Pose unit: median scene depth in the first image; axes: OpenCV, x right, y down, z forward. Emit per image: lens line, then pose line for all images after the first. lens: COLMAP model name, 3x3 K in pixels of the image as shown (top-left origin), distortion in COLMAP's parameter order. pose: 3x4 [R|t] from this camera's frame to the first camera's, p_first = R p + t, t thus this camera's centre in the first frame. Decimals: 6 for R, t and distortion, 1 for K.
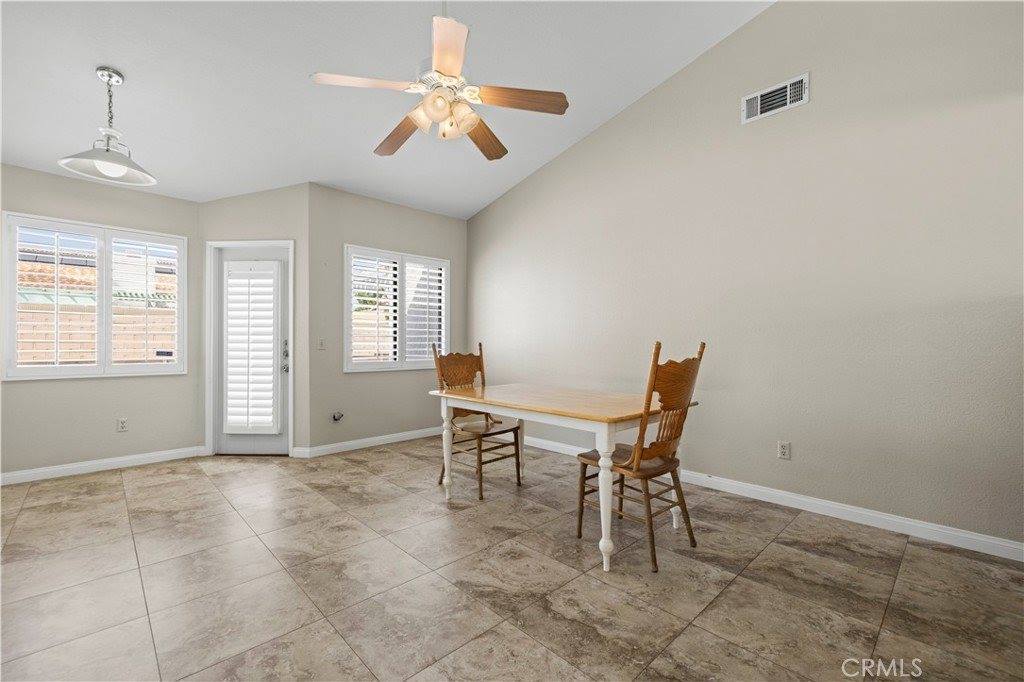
lens RADIAL K [[433.8, 0, 506.8], [0, 433.8, 333.6], [0, 0, 1]] dist [0.004090, -0.000004]
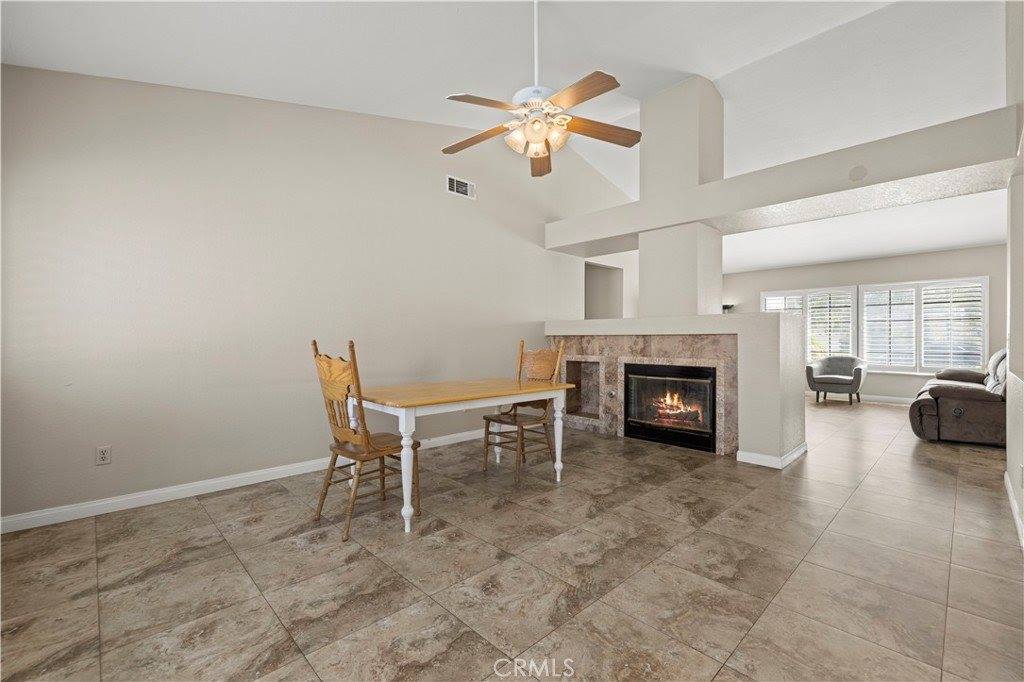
lens RADIAL K [[433.8, 0, 506.8], [0, 433.8, 333.6], [0, 0, 1]] dist [0.004090, -0.000004]
pose [[0.000341, 0.015946, 0.999873, -1.234504], [-0.023591, 0.999595, -0.015934, 0.019498], [-0.999722, -0.023582, 0.000717, 1.056550]]
